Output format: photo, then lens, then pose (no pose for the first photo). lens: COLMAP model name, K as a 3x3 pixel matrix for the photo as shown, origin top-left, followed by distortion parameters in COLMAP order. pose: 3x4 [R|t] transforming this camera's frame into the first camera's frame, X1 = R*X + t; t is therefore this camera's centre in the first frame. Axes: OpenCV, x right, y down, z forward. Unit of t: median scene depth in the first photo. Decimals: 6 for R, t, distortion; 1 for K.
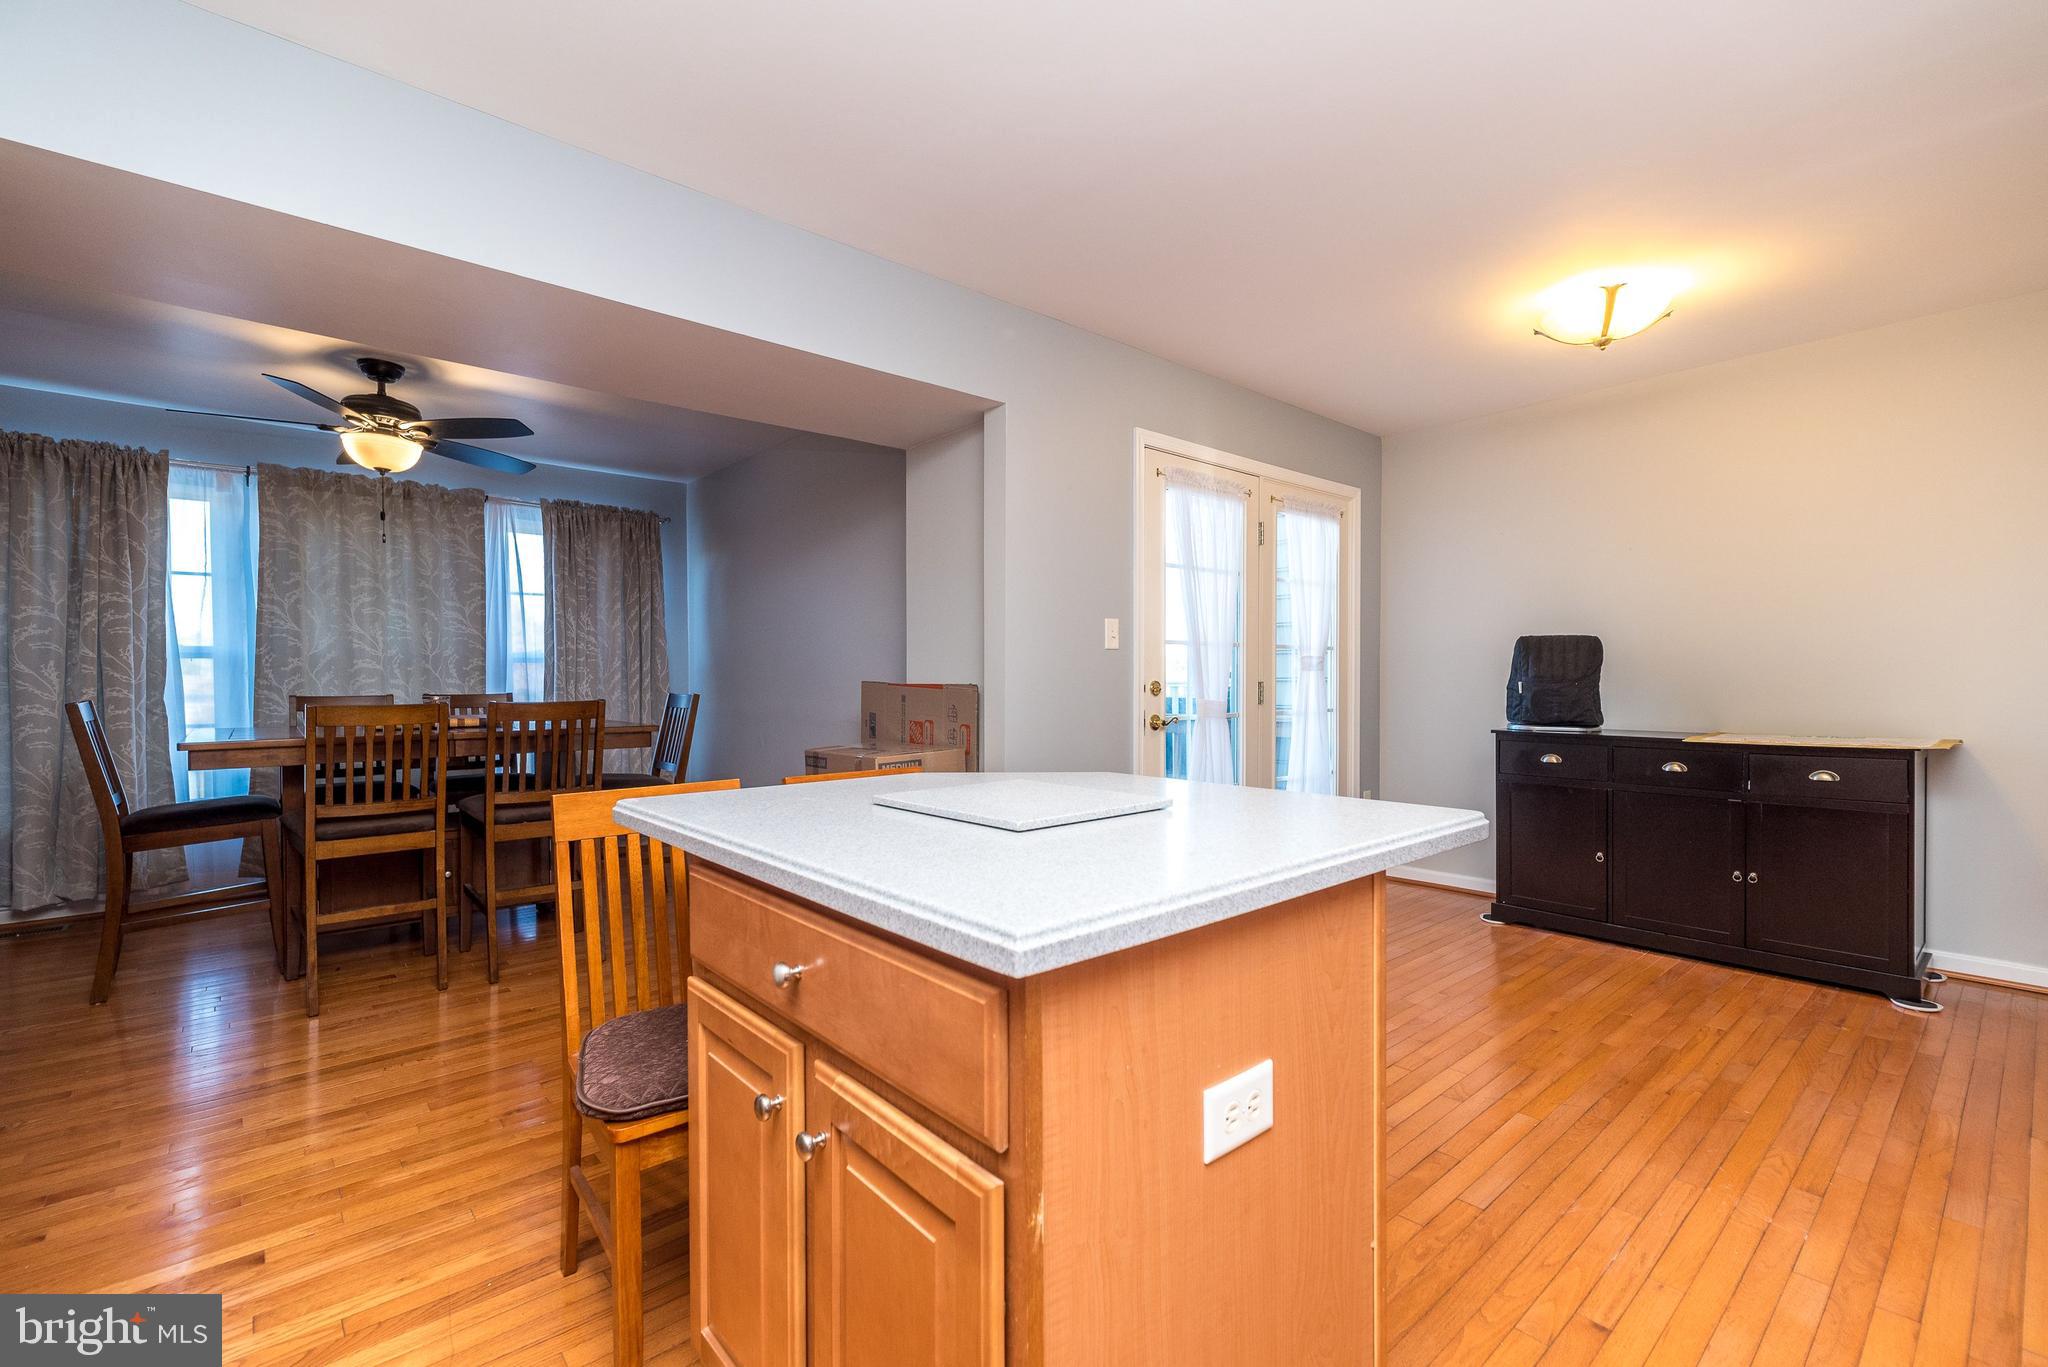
lens RADIAL K [[874.3, 0, 1024.4], [0, 874.3, 690.9], [0, 0, 1]] dist [0.002132, 0.000070]
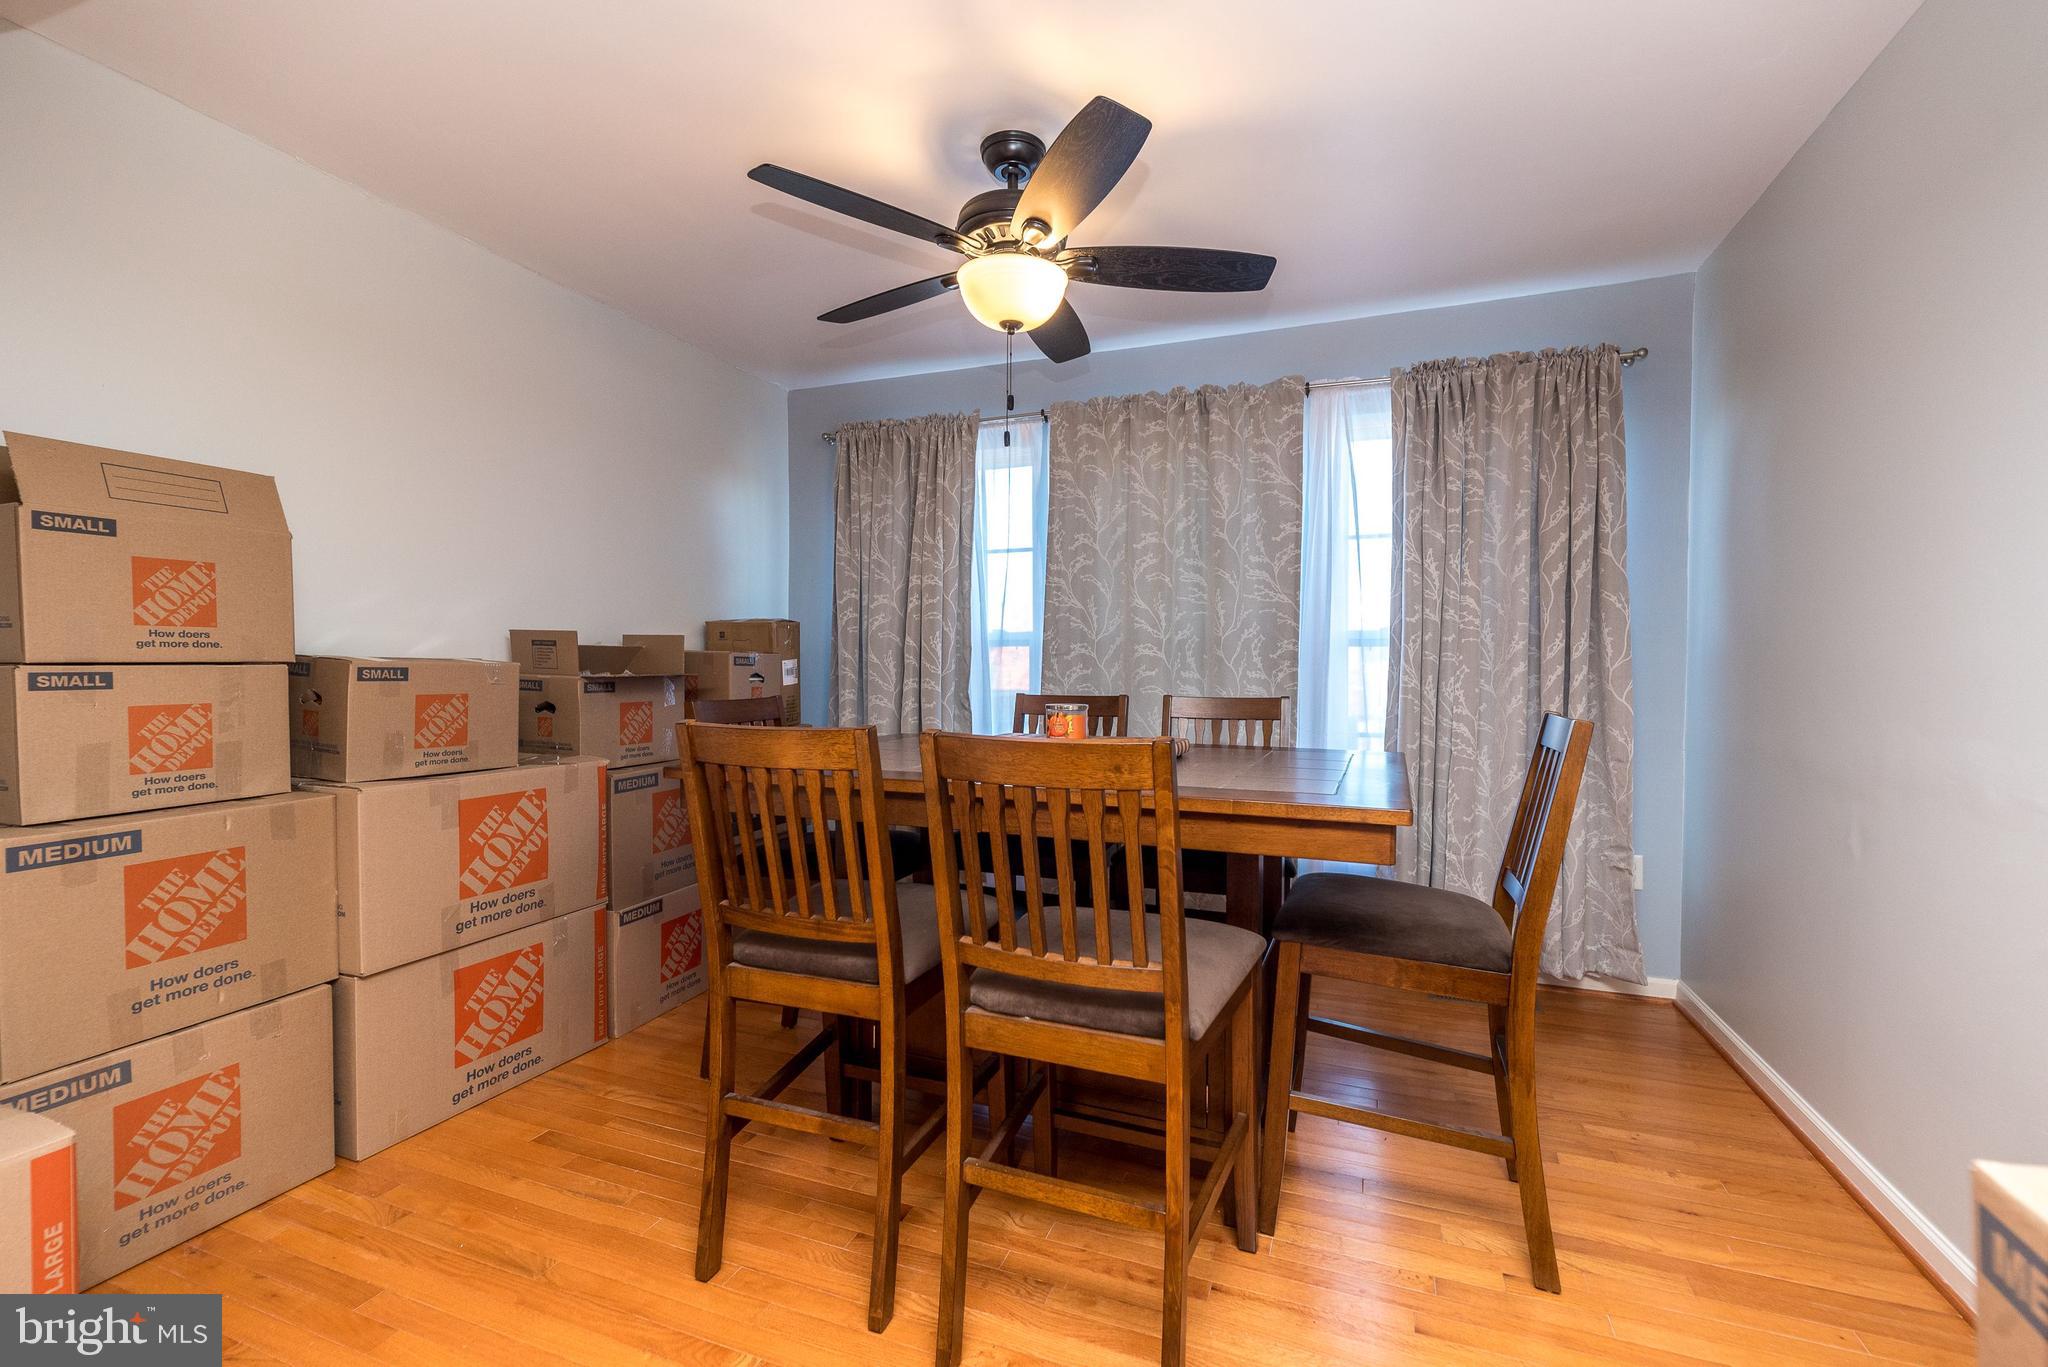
lens RADIAL K [[899.9, 0, 1017.4], [0, 899.9, 692.0], [0, 0, 1]] dist [0.005870, -0.000192]
pose [[0.457564, 0.028188, -0.888730, -0.139237], [-0.018442, 0.999583, 0.022209, -0.011193], [0.888986, 0.006227, 0.457893, 0.580198]]
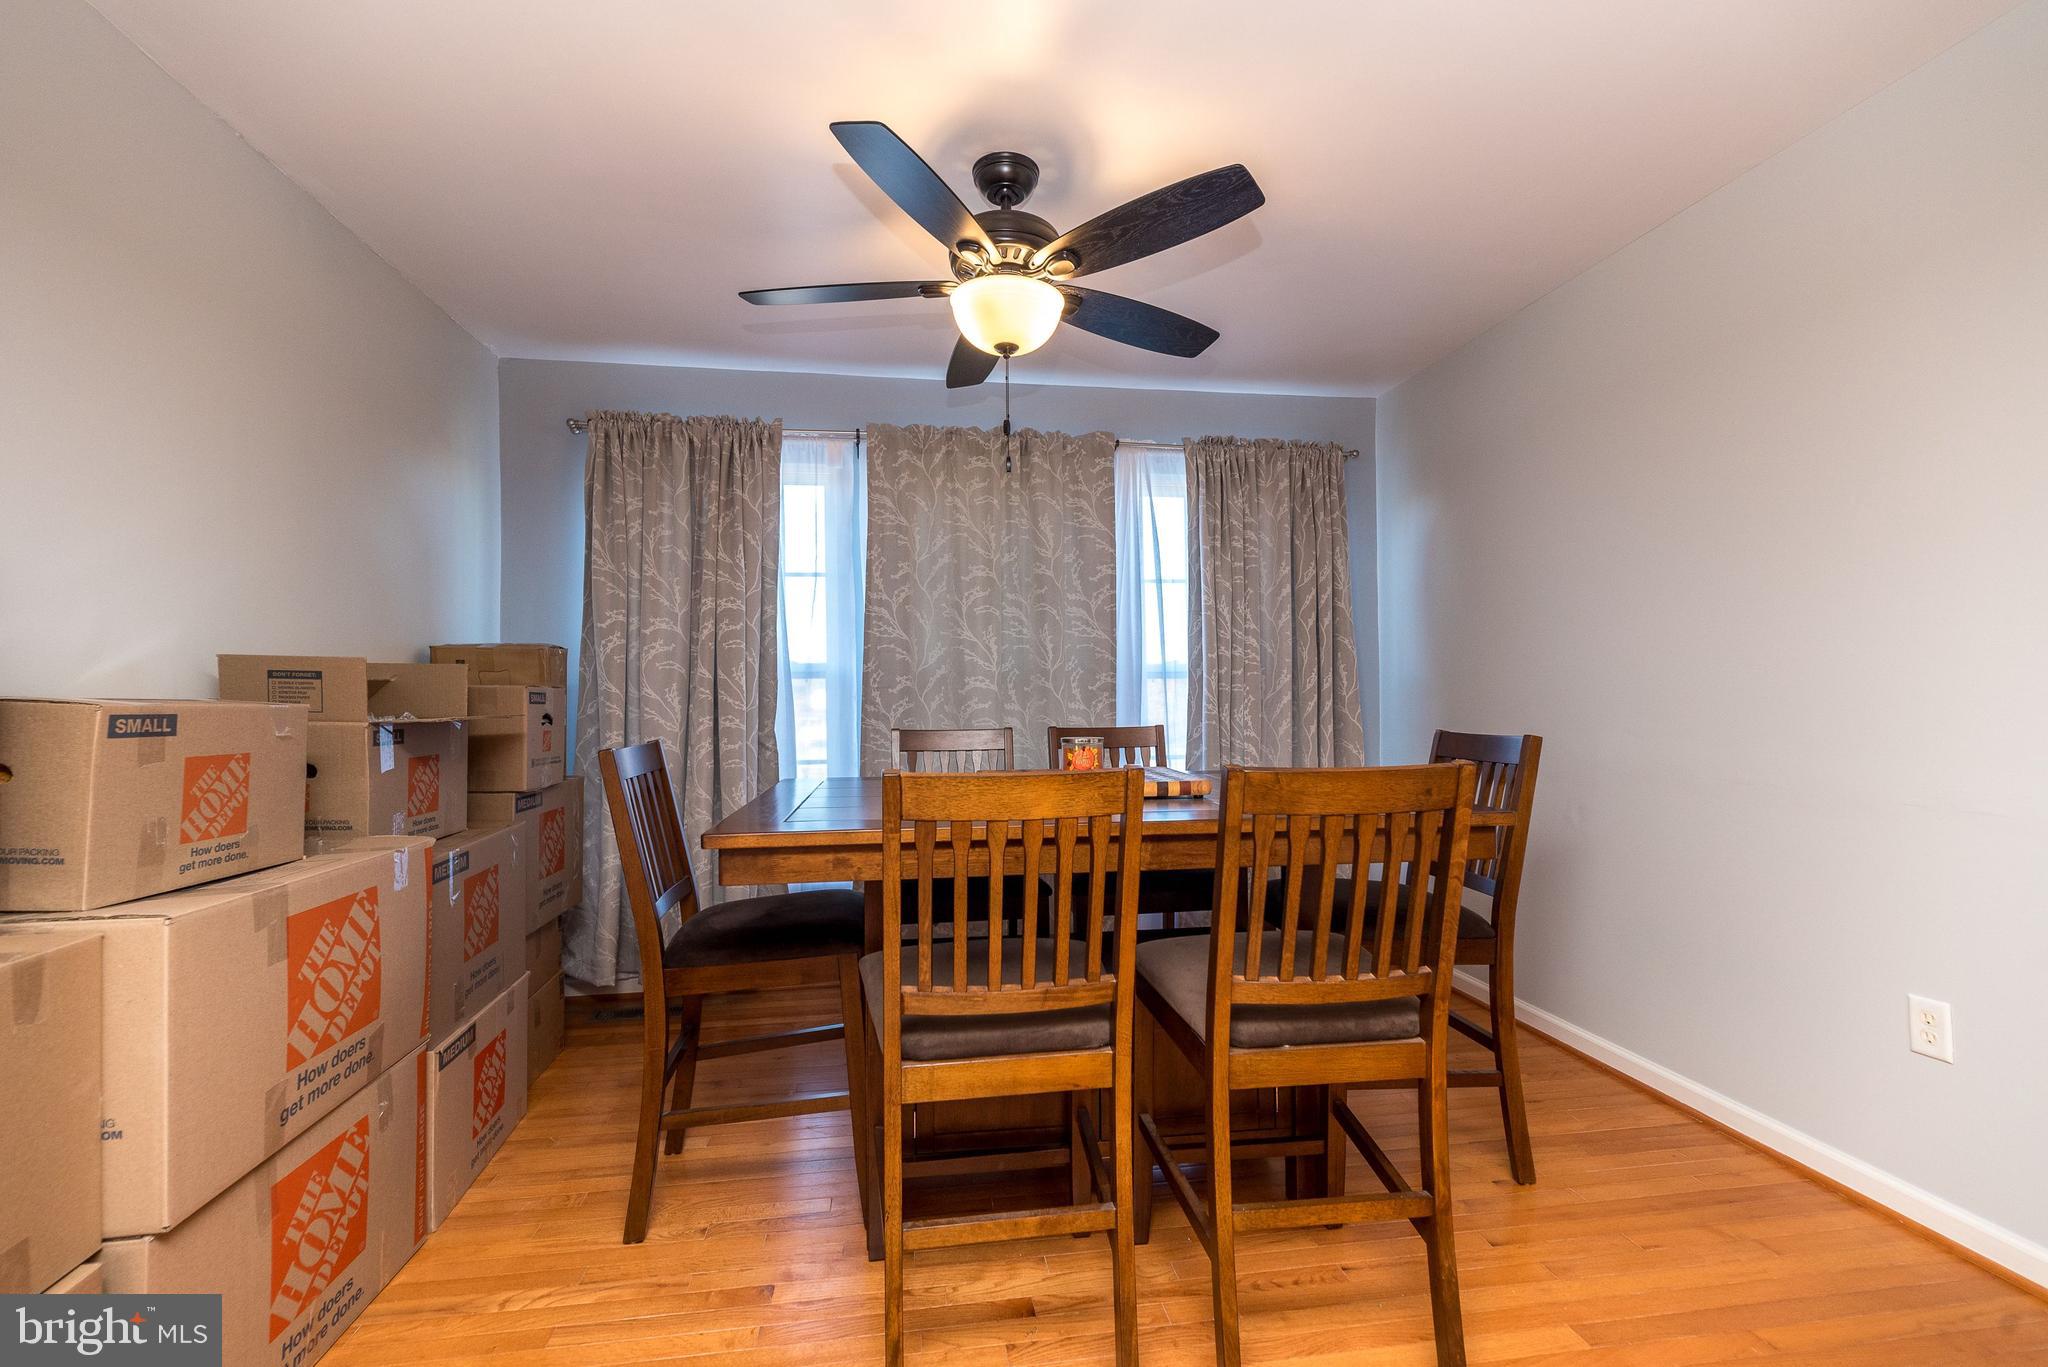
lens RADIAL K [[901.0, 0, 1038.2], [0, 901.0, 691.4], [0, 0, 1]] dist [0.007073, 0.000058]
pose [[0.841798, -0.008757, -0.539721, -0.315565], [-0.001724, 0.999820, -0.018910, -0.009837], [0.539789, 0.016849, 0.841632, 0.408845]]
